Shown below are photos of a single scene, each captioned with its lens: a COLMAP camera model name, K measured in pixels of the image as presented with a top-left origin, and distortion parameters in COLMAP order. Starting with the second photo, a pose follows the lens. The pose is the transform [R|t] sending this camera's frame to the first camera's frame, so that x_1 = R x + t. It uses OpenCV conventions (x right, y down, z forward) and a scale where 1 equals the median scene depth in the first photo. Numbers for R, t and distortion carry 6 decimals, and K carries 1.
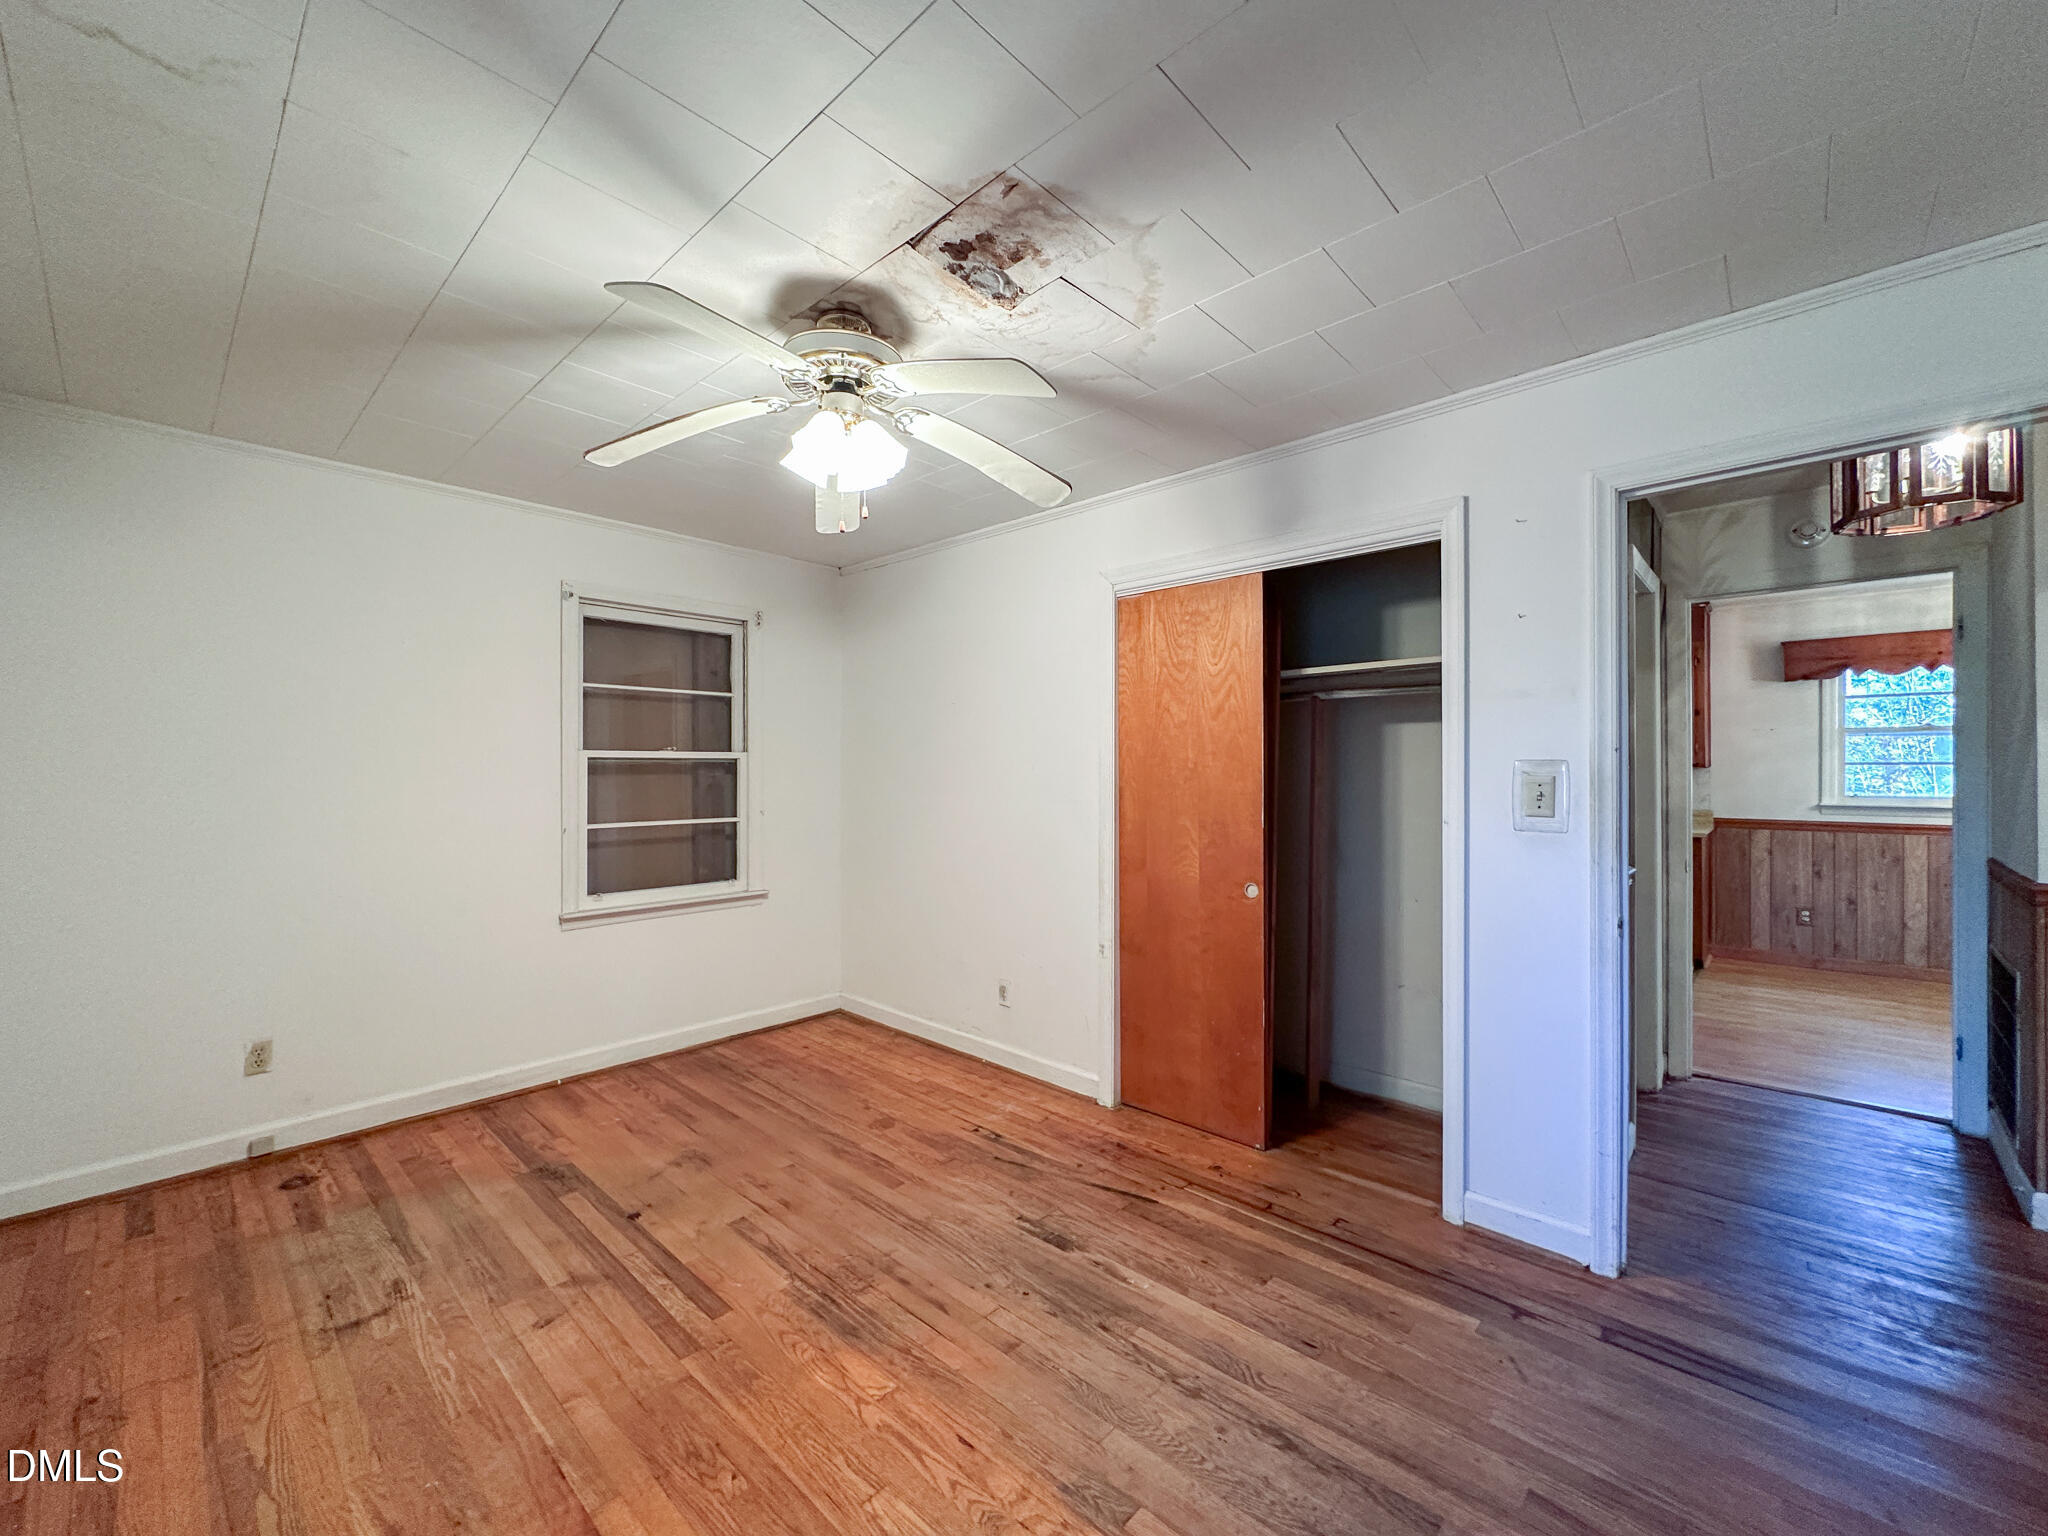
lens RADIAL K [[828.9, 0, 1021.7], [0, 828.9, 773.2], [0, 0, 1]] dist [-0.001926, -0.000521]
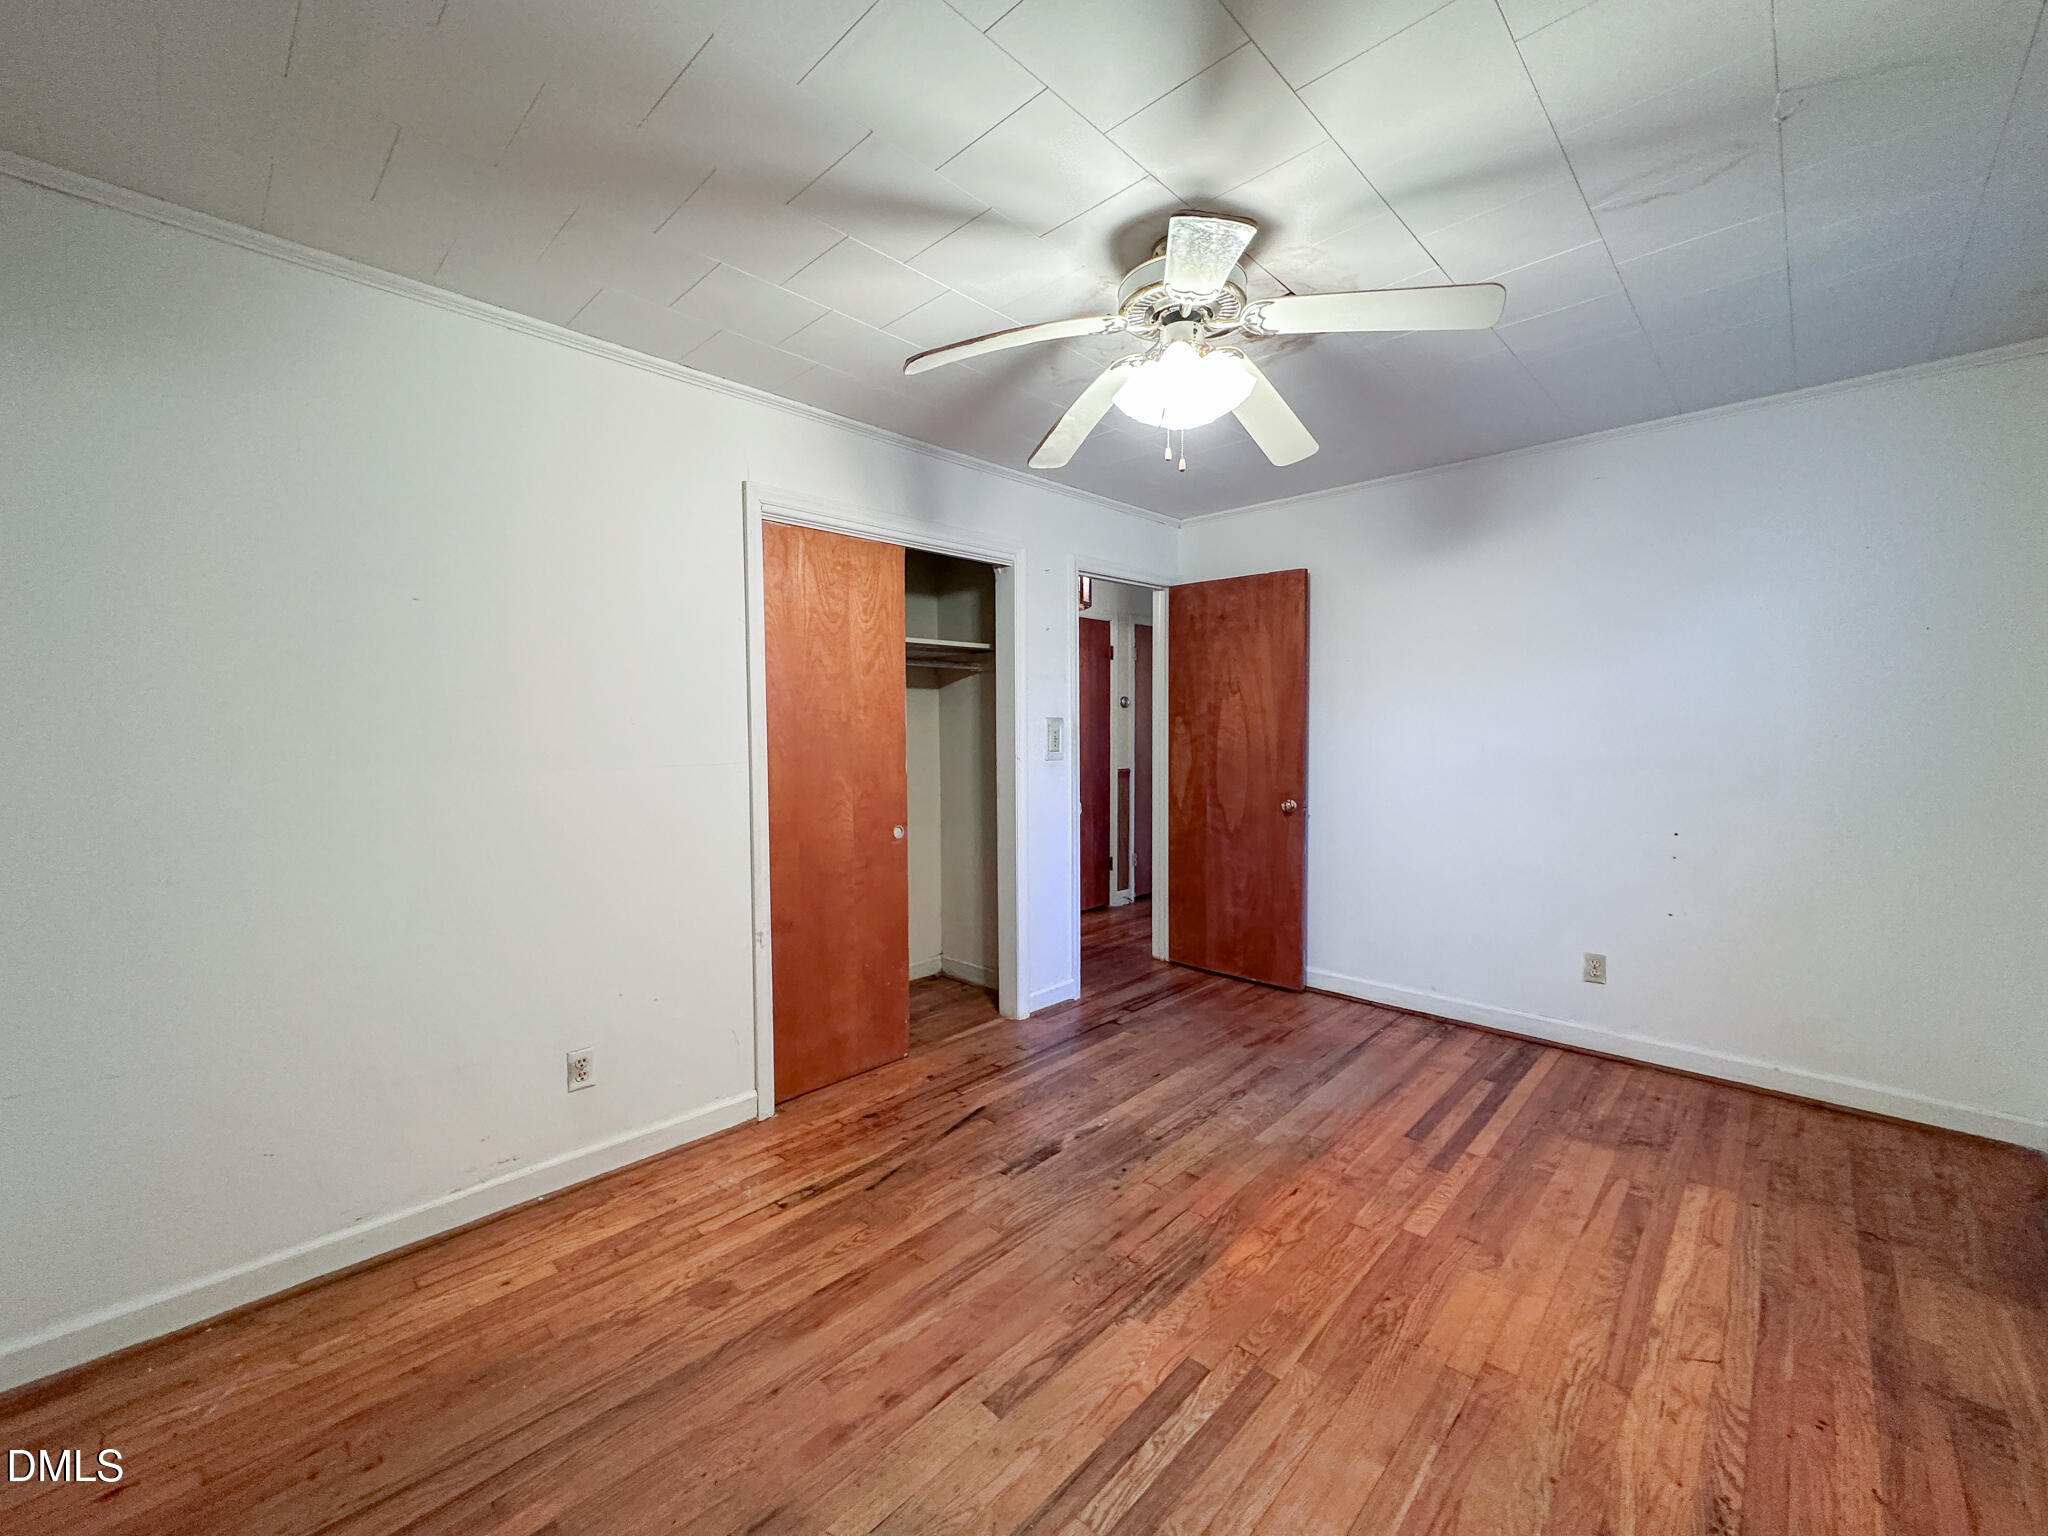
lens RADIAL K [[828.9, 0, 1025.2], [0, 828.9, 765.0], [0, 0, 1]] dist [-0.001926, -0.000521]
pose [[0.006740, -0.047958, 0.998827, -1.029117], [0.007981, 0.998820, 0.047904, -0.000987], [-0.999945, 0.007648, 0.007114, 1.018224]]
